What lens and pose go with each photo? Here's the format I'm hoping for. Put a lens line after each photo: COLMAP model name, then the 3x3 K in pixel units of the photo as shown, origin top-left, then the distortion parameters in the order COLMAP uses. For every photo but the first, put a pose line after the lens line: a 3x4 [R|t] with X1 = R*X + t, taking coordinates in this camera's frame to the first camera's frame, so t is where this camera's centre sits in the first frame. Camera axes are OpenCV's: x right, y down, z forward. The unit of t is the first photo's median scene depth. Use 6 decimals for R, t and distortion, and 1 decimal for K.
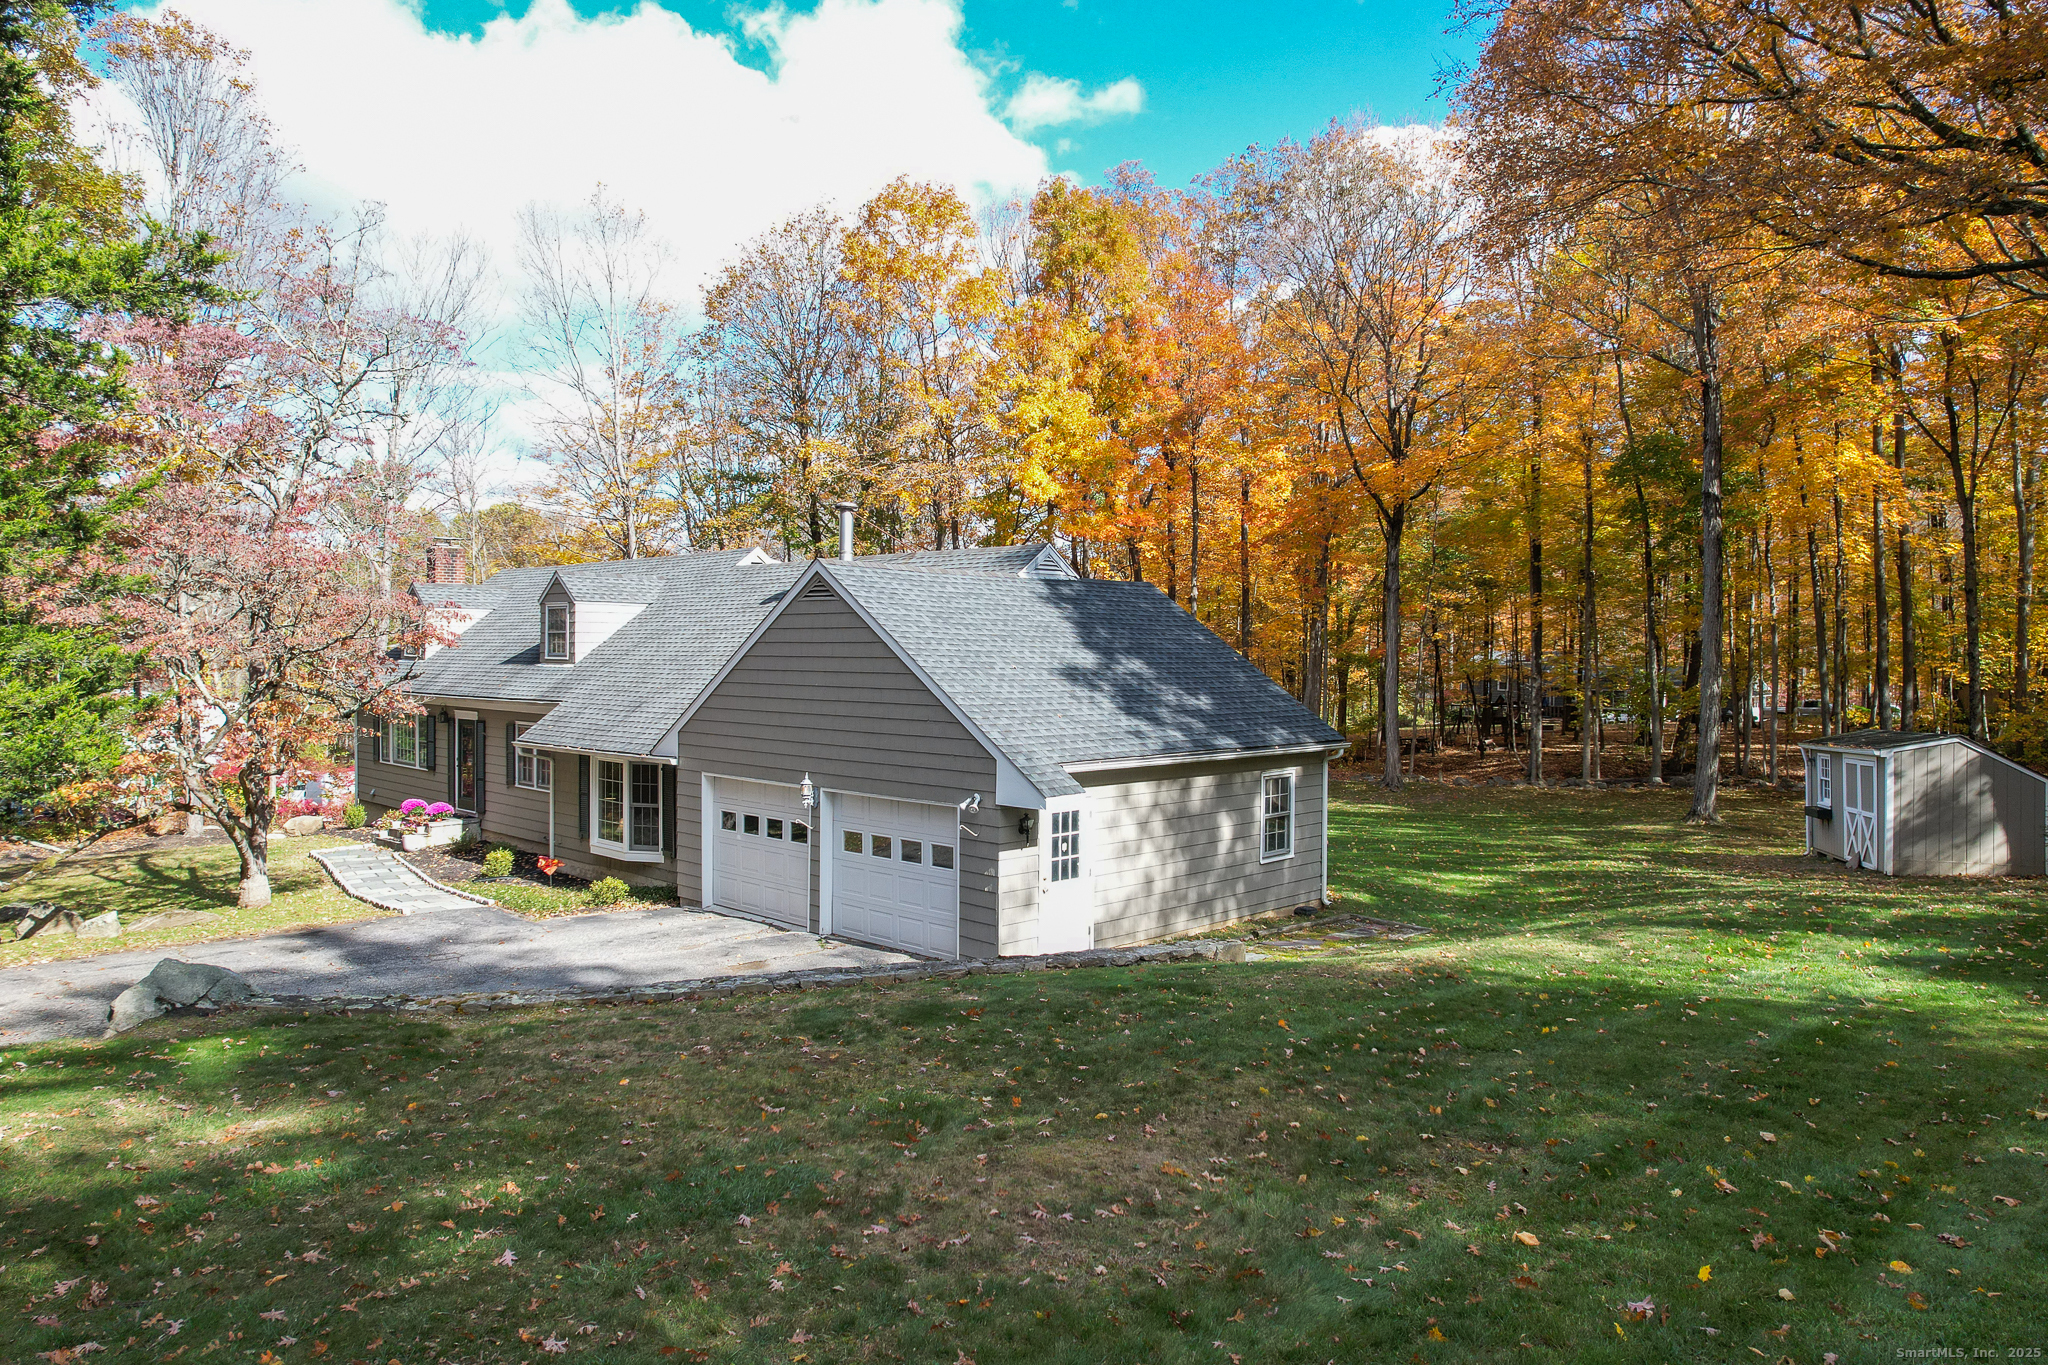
lens RADIAL K [[1336.5, 0, 1024.0], [0, 1336.5, 682.5], [0, 0, 1]] dist [0.000099, 0.029622]
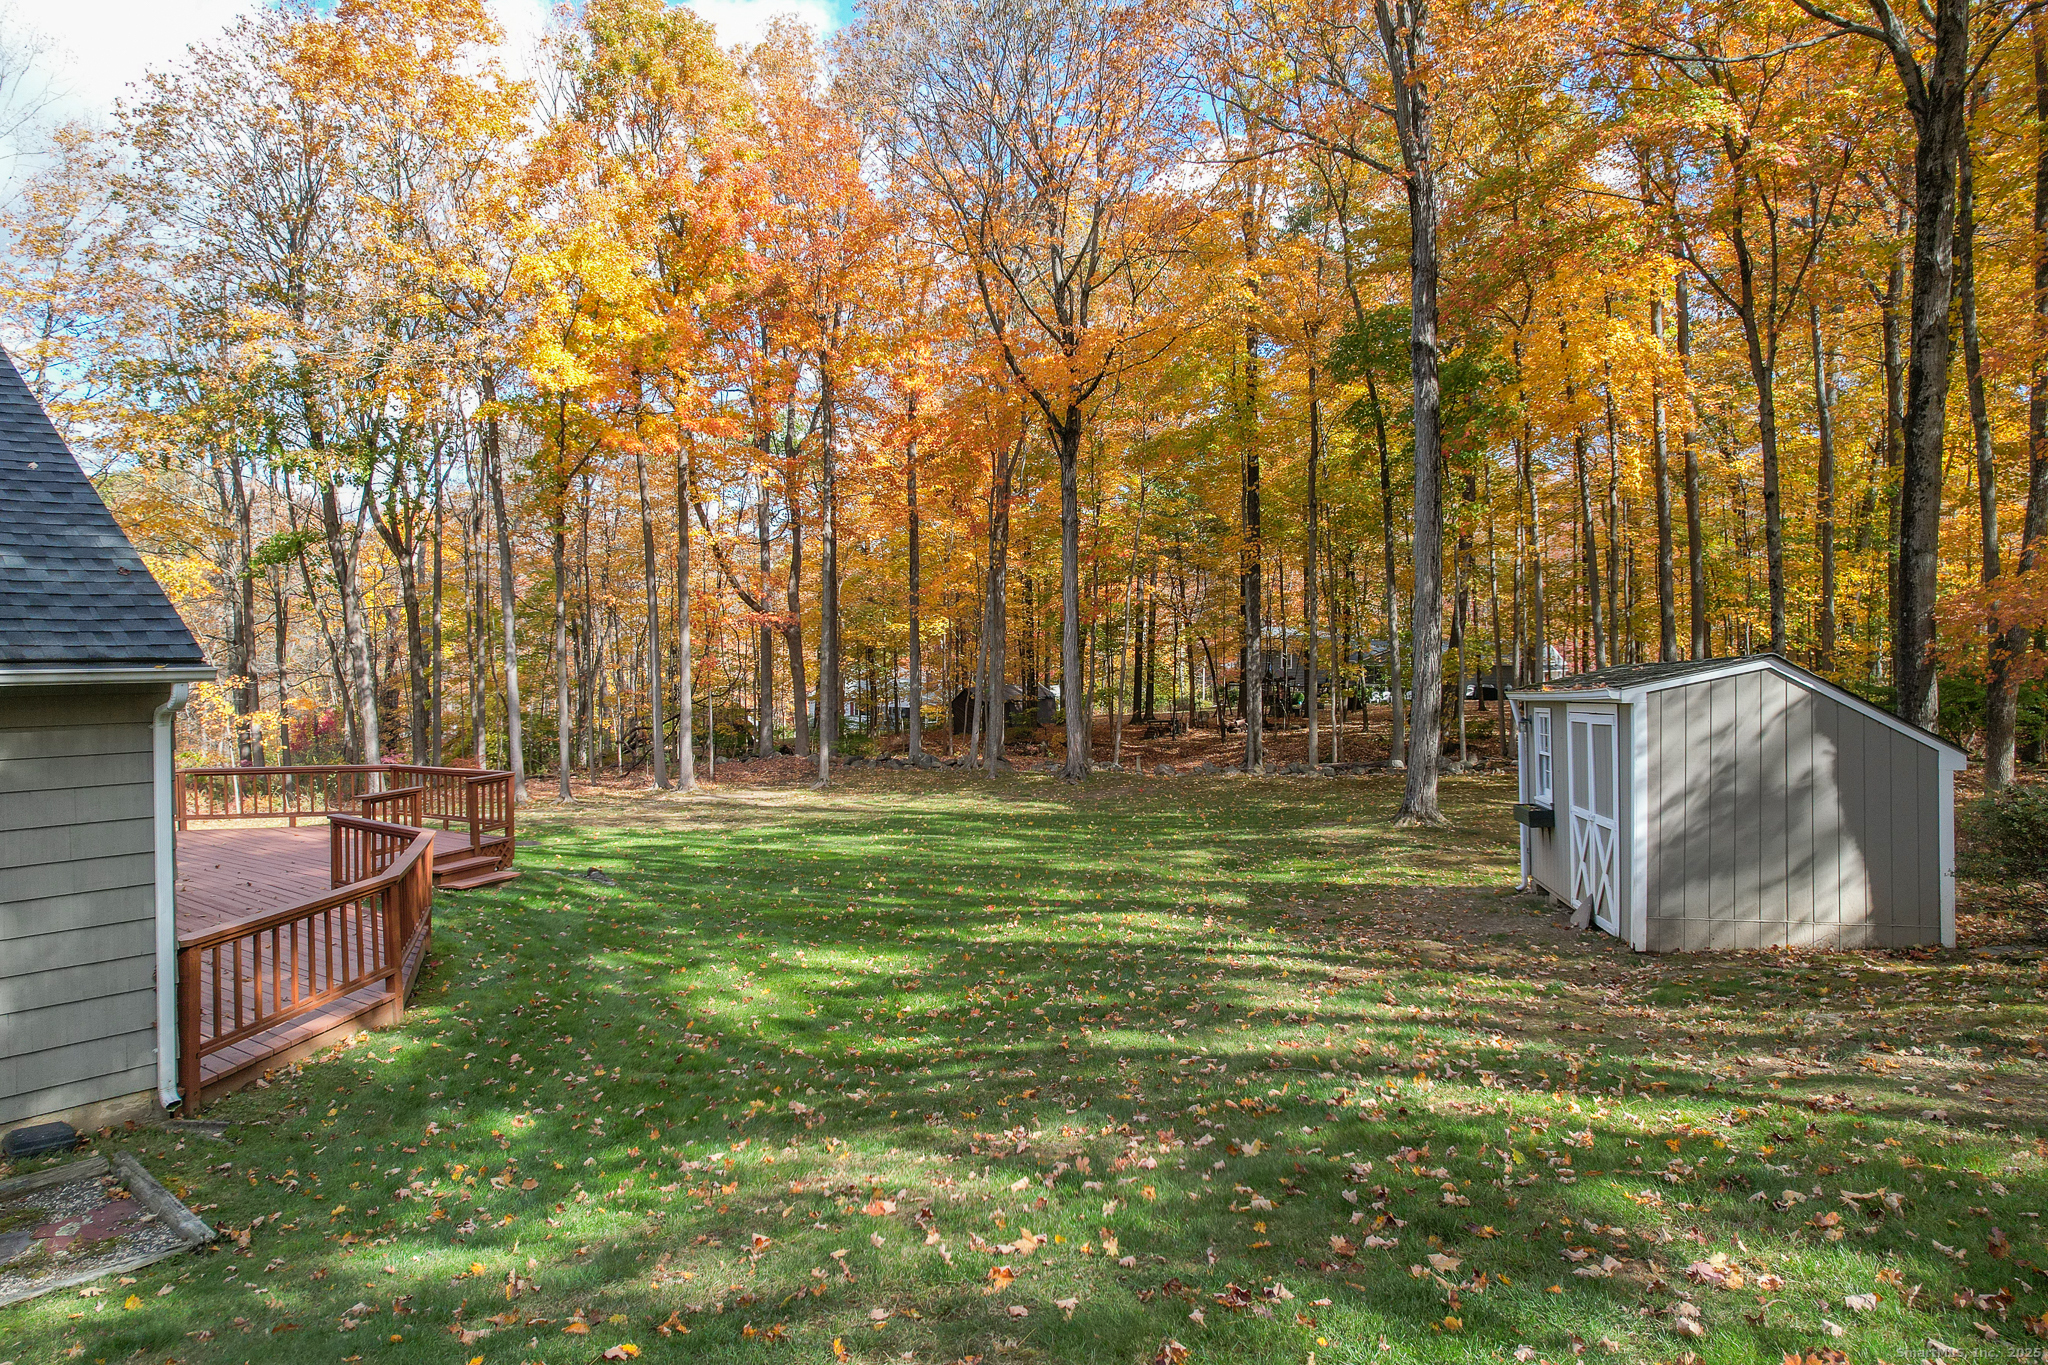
lens RADIAL K [[1267.3, 0, 1024.0], [0, 1267.3, 682.5], [0, 0, 1]] dist [-0.020851, 0.000468]
pose [[0.996367, -0.010548, 0.084502, 0.319989], [0.010482, 0.999944, 0.001222, 0.037388], [-0.084510, -0.000332, 0.996423, 0.471499]]
